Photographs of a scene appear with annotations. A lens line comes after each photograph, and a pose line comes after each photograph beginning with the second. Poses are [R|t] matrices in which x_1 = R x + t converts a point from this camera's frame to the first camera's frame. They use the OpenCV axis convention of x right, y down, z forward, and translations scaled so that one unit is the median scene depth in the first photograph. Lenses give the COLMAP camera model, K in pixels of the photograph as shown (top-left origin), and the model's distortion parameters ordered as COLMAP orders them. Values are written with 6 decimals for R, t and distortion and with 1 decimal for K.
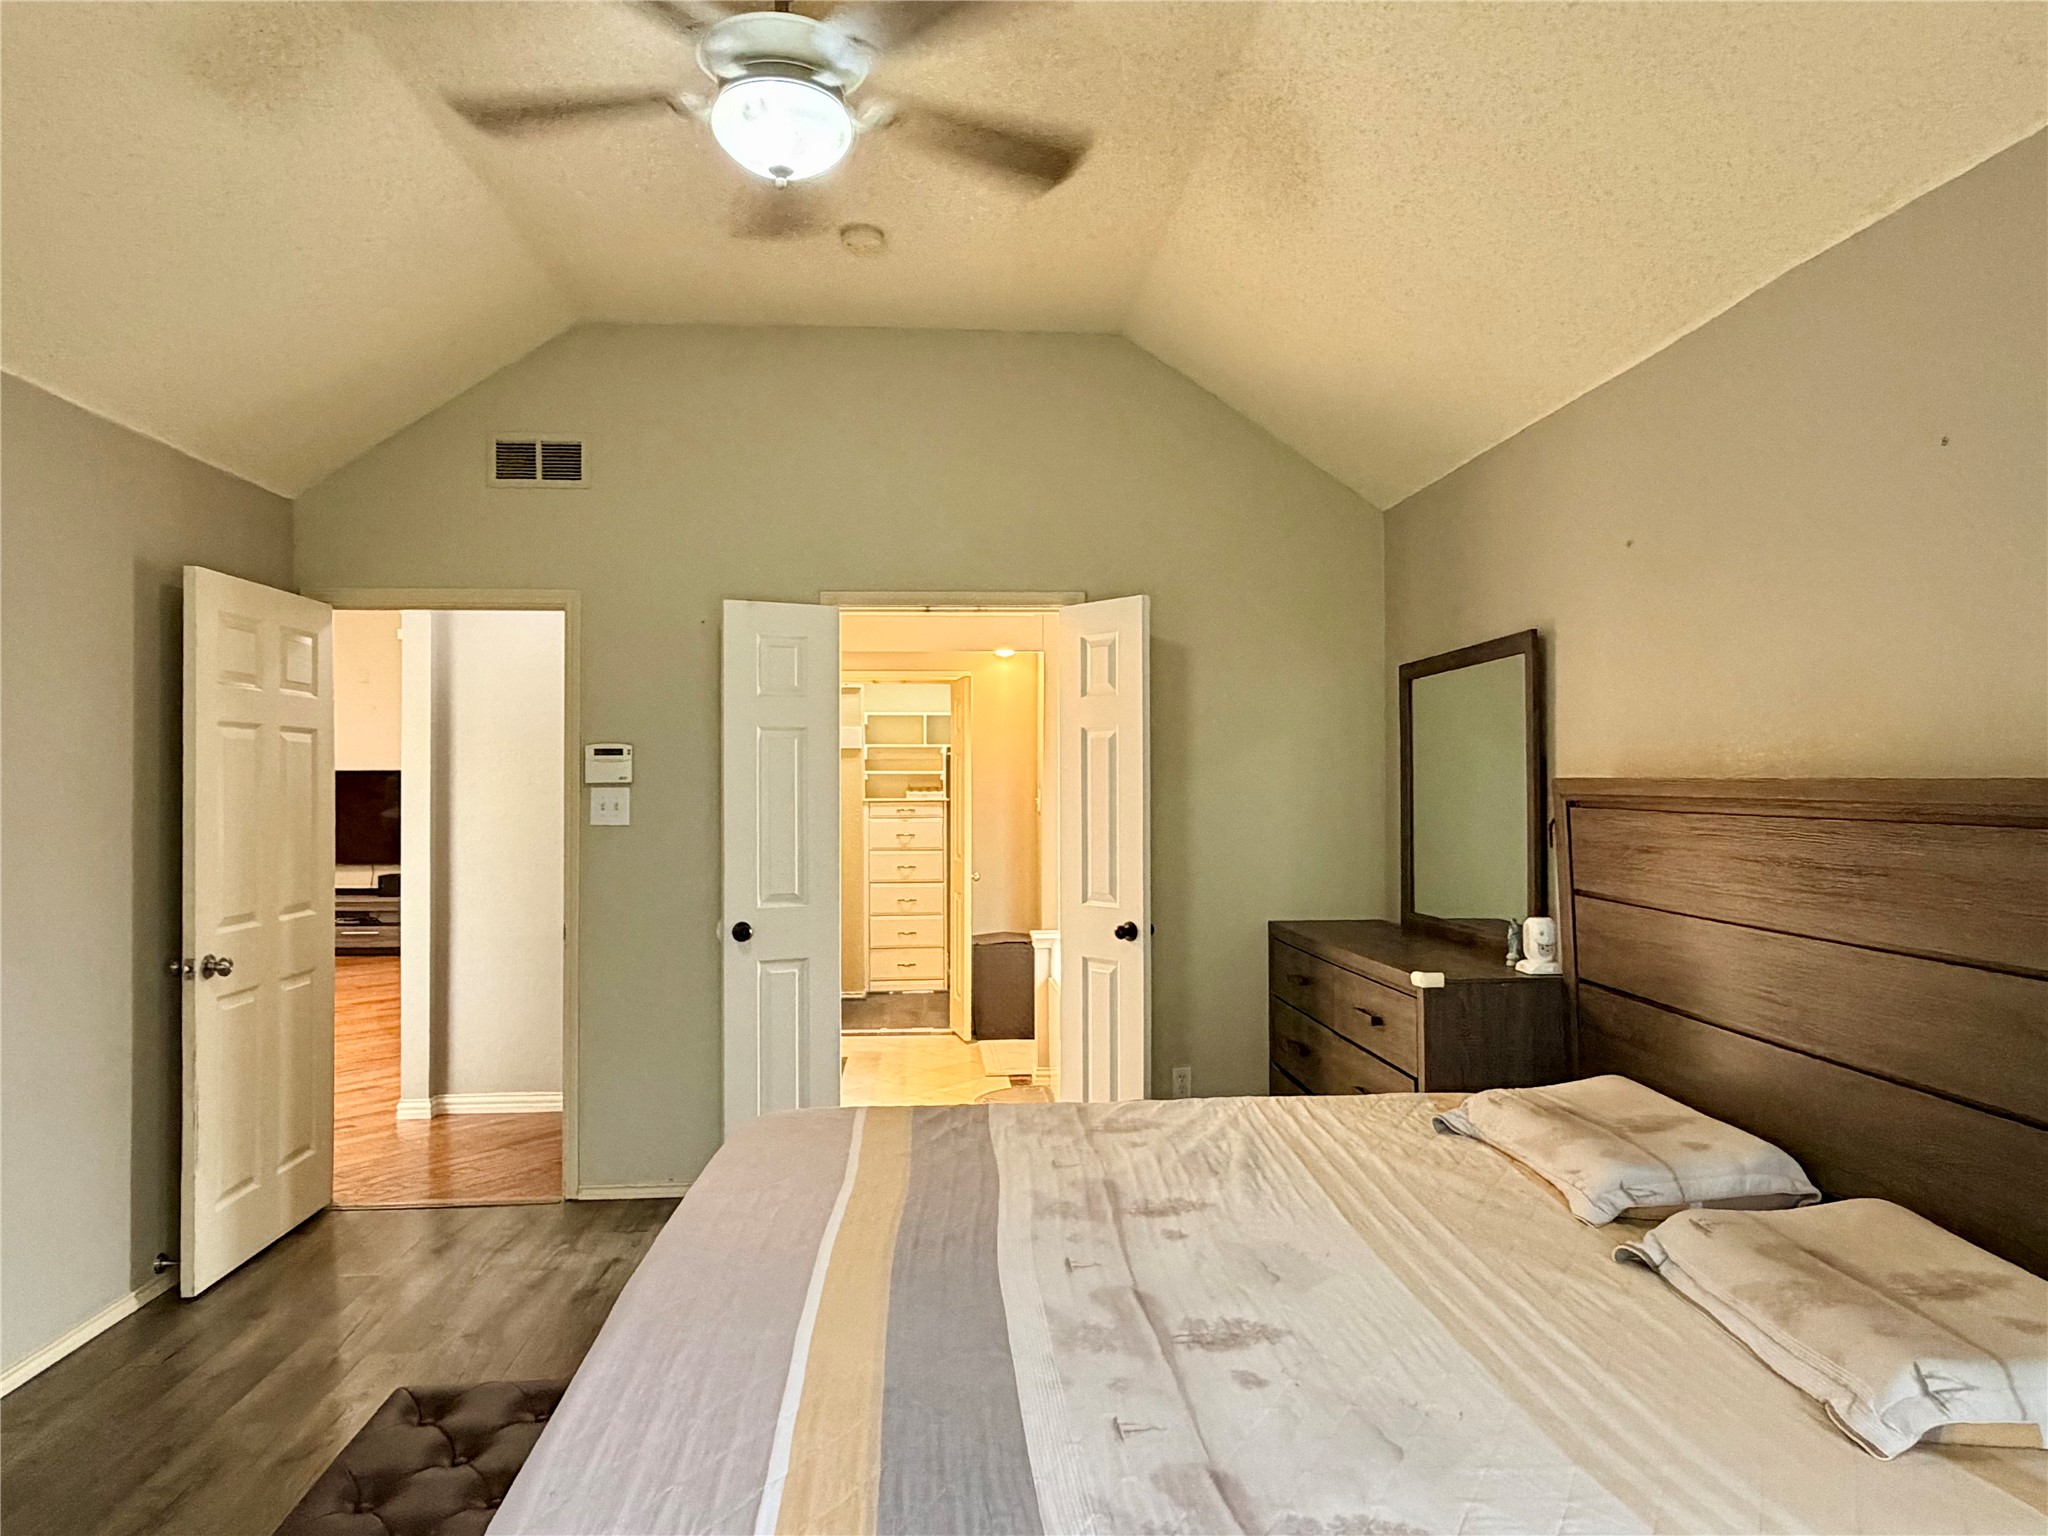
lens RADIAL K [[1274.8, 0, 1024.0], [0, 1274.8, 768.0], [0, 0, 1]] dist [-0.000566, -0.000871]
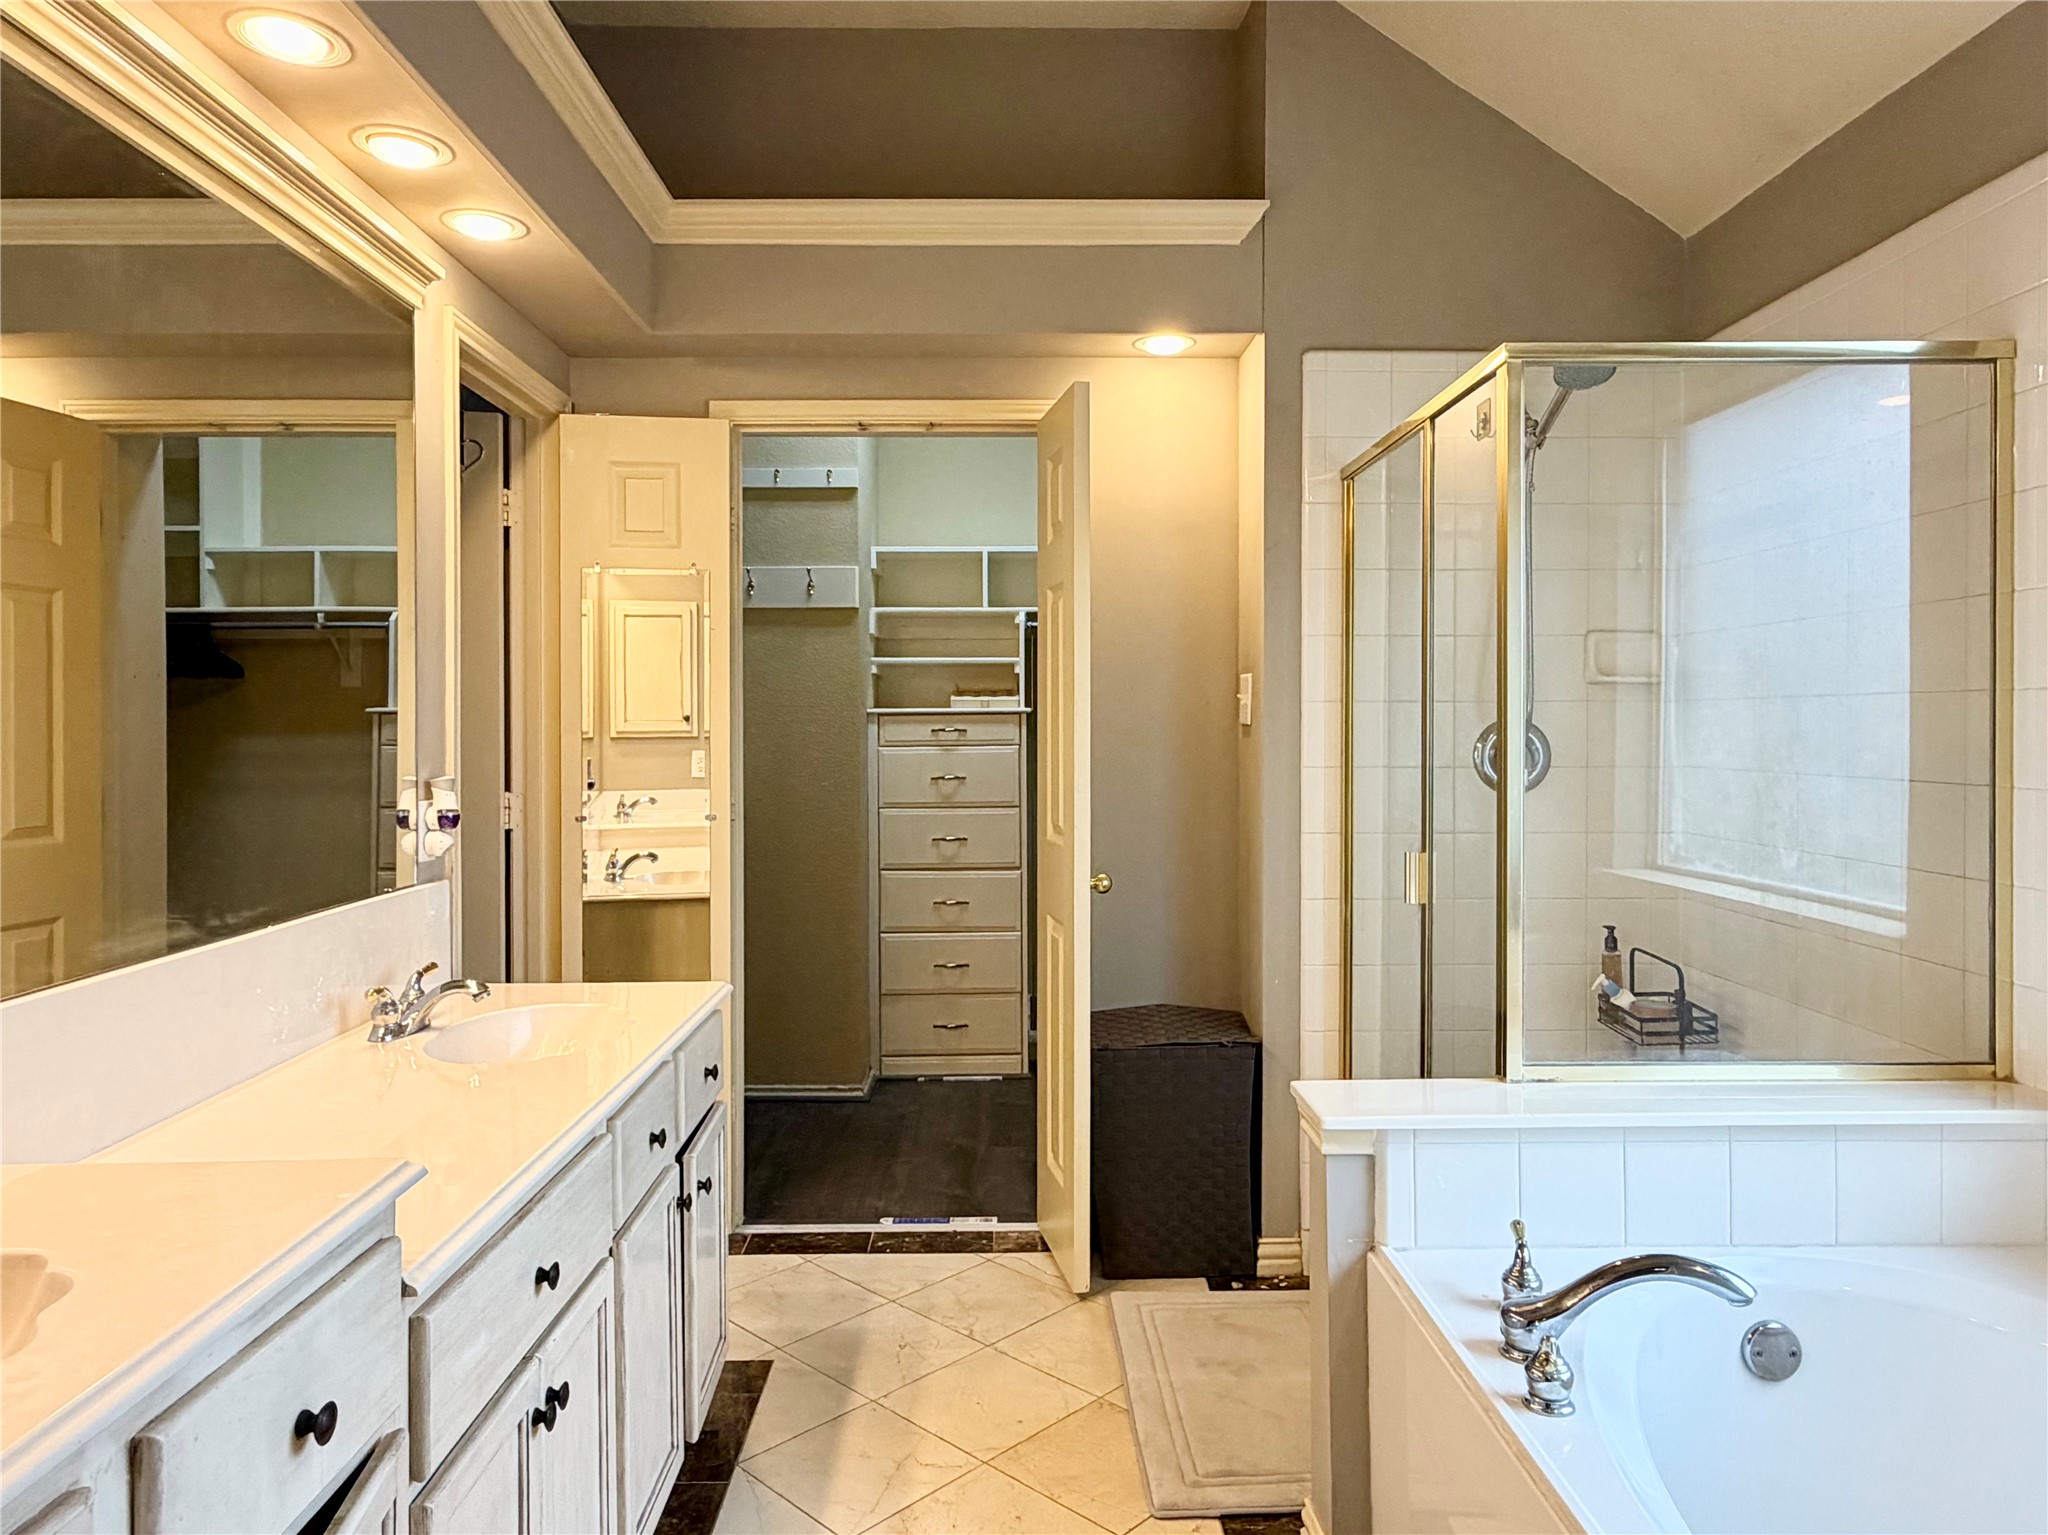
lens RADIAL K [[1274.8, 0, 1024.0], [0, 1274.8, 767.5], [0, 0, 1]] dist [-0.000566, -0.000871]
pose [[0.998445, 0.002476, -0.055692, -0.032296], [0.000483, 0.998592, 0.053047, 0.020427], [0.055745, -0.052992, 0.997038, 0.474973]]
